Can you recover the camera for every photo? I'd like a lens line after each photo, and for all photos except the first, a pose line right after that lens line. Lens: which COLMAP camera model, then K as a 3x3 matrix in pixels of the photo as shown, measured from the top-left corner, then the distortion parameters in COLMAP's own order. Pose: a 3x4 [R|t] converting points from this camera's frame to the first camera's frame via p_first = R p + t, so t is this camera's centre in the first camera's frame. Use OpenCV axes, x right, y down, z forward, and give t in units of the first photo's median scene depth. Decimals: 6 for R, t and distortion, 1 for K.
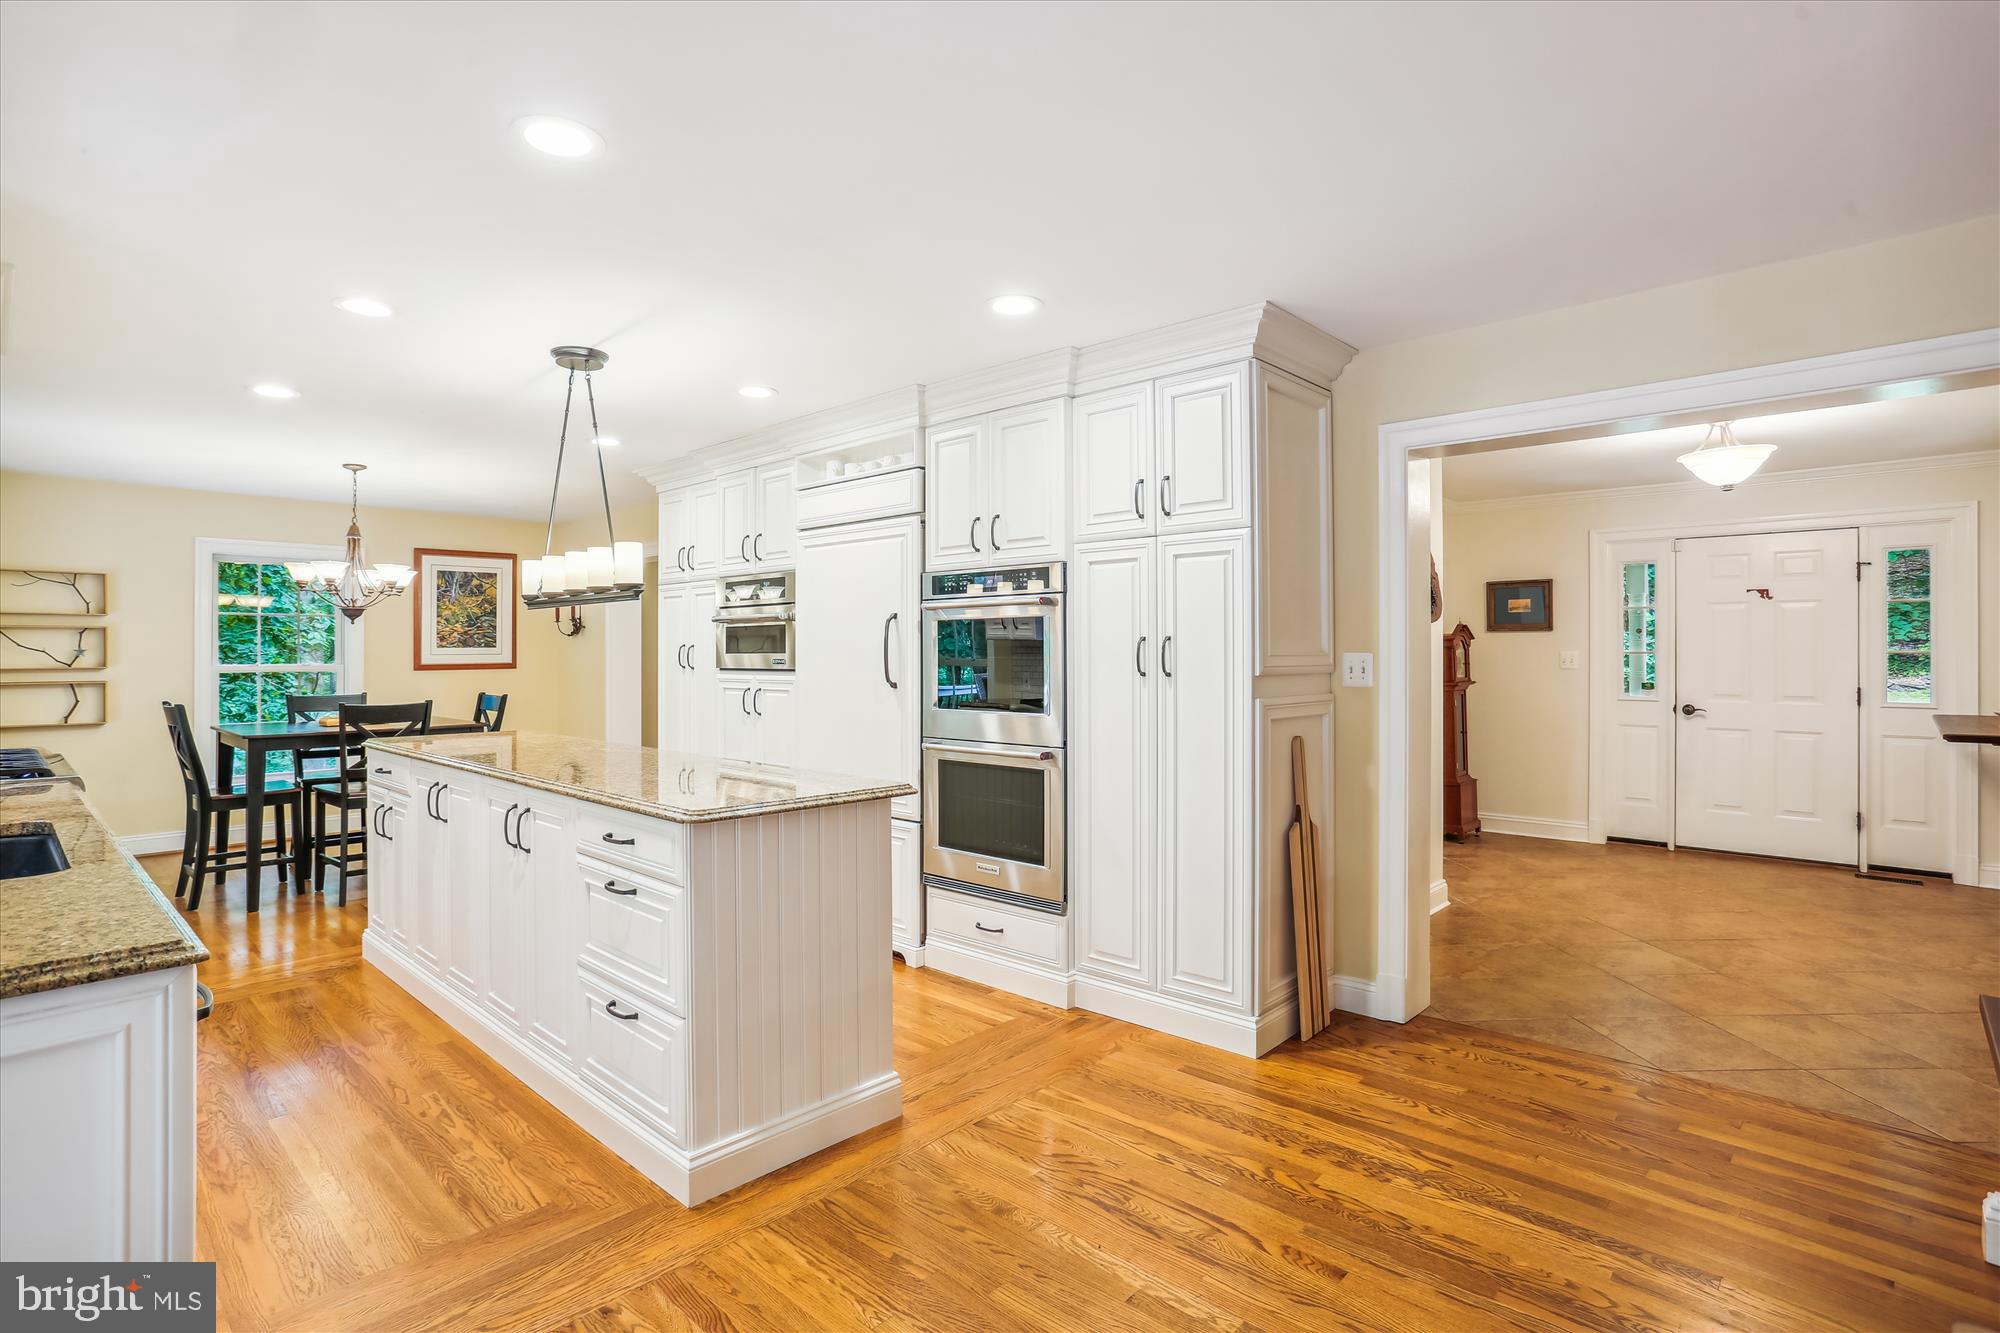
lens RADIAL K [[980.3, 0, 999.3], [0, 980.3, 648.2], [0, 0, 1]] dist [-0.062084, 0.019280]
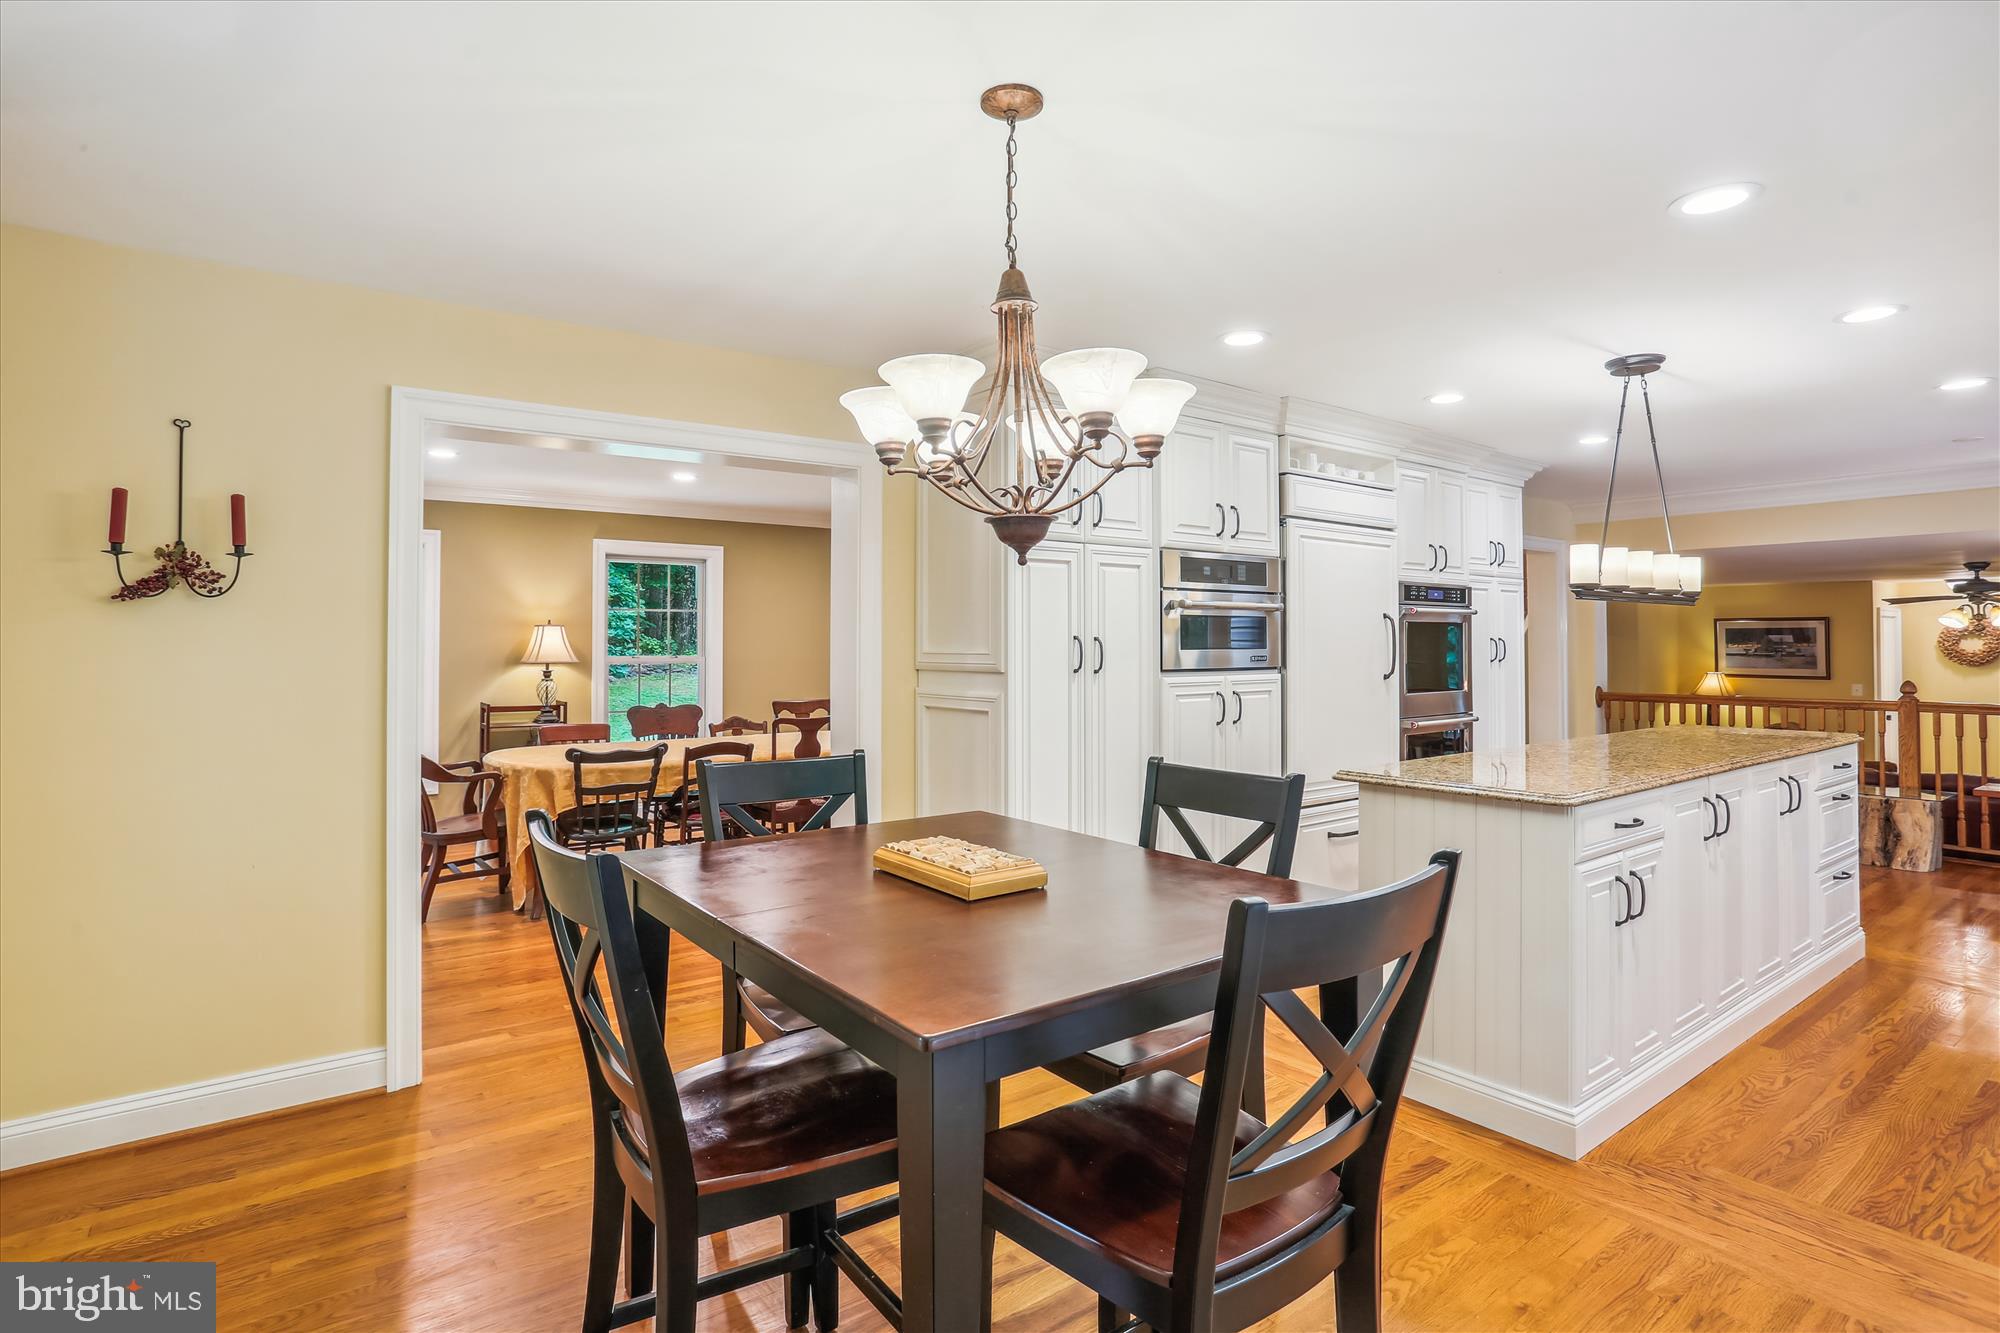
lens RADIAL K [[1029.1, 0, 1007.1], [0, 1029.1, 632.7], [0, 0, 1]] dist [-0.002293, -0.000572]
pose [[0.158664, 0.014962, 0.987219, -1.292856], [-0.004409, 0.999886, -0.014445, 0.005192], [-0.987323, -0.002061, 0.158712, 1.185549]]
